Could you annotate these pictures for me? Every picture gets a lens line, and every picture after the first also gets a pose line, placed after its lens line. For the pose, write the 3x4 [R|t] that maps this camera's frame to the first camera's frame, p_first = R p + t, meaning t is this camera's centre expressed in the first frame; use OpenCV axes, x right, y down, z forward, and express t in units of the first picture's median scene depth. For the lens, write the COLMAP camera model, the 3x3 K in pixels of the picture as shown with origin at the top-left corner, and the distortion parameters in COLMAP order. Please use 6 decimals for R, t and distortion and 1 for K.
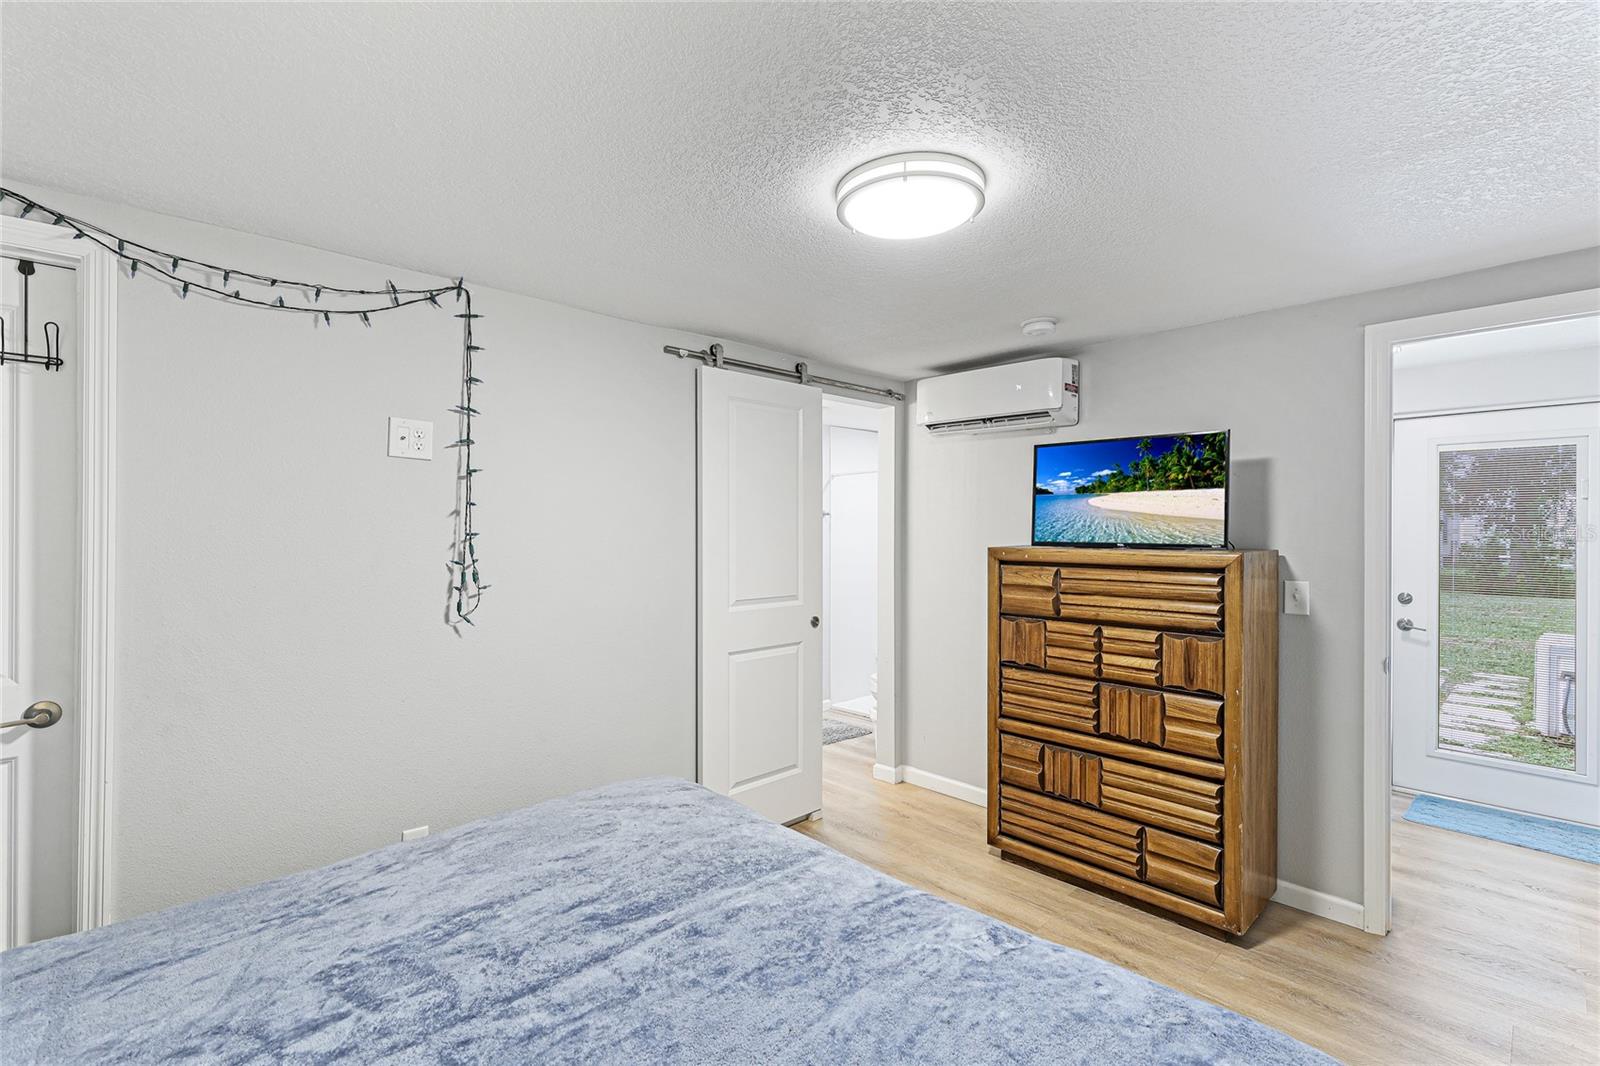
lens RADIAL K [[734.3, 0, 792.2], [0, 734.3, 527.6], [0, 0, 1]] dist [-0.000592, 0.000121]
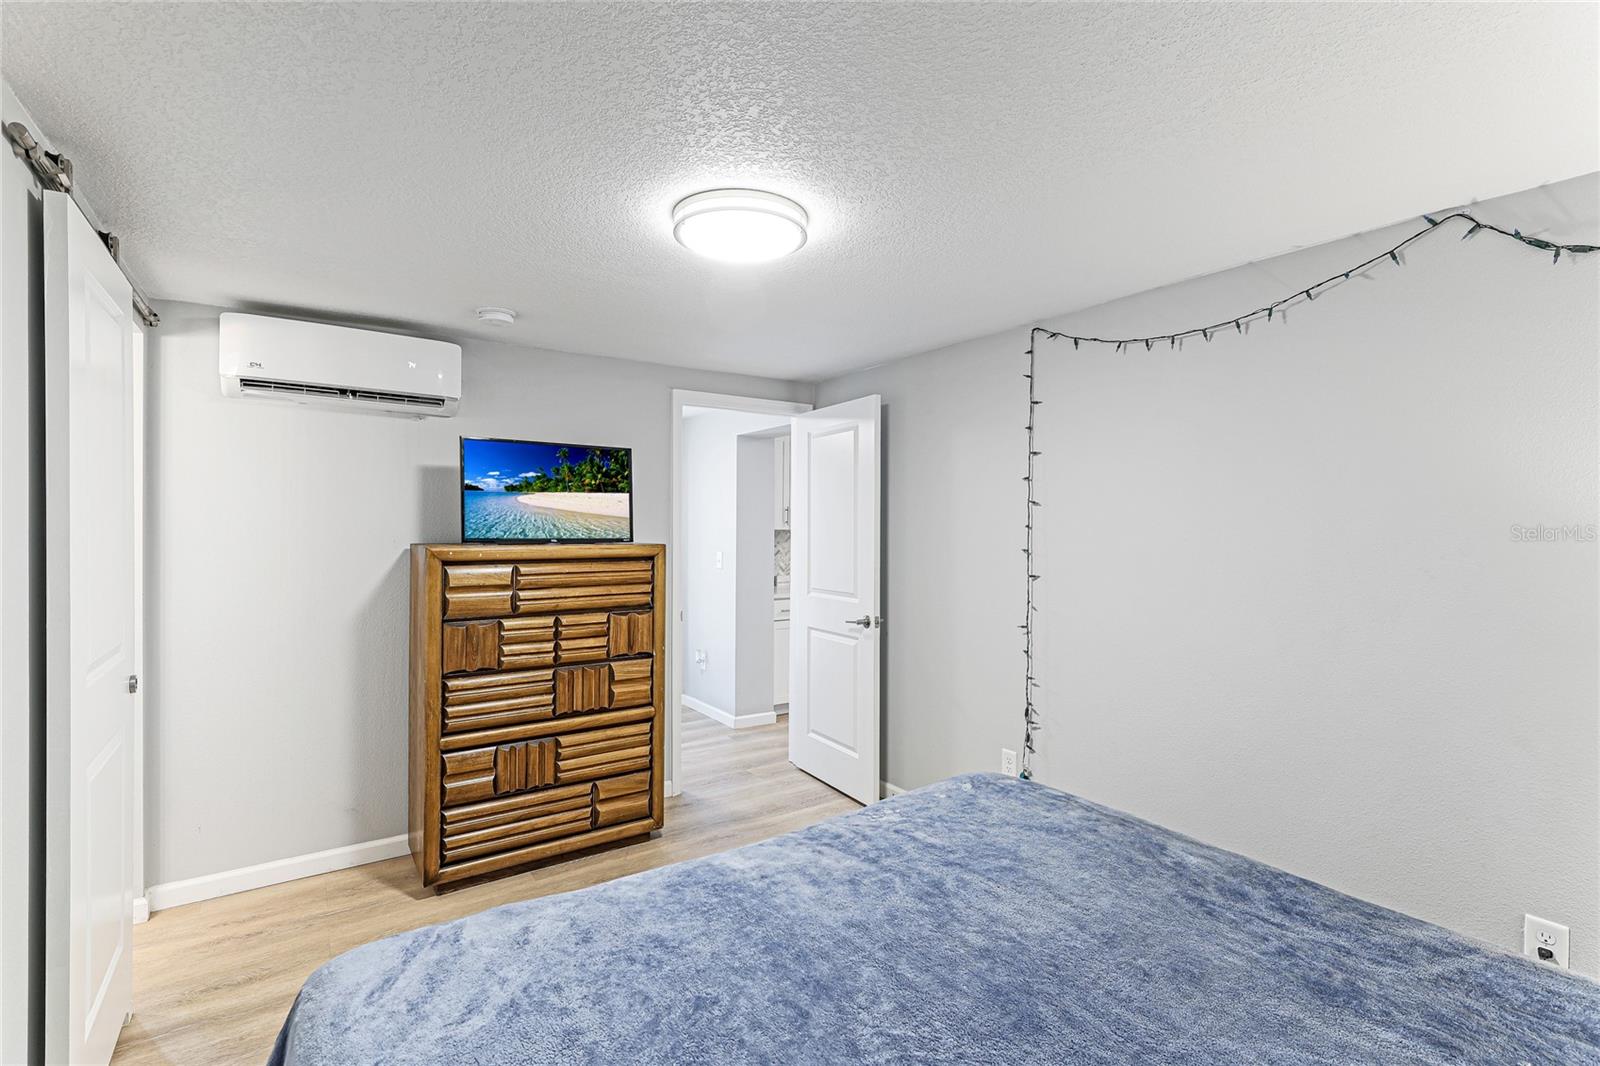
lens RADIAL K [[735.1, 0, 800.0], [0, 735.1, 533.0], [0, 0, 1]] dist [0.022833, 0.000405]
pose [[0.165667, -0.015696, 0.986057, -0.590793], [-0.005541, 0.999843, 0.016847, -0.008637], [-0.986166, -0.008254, 0.165554, 0.468265]]
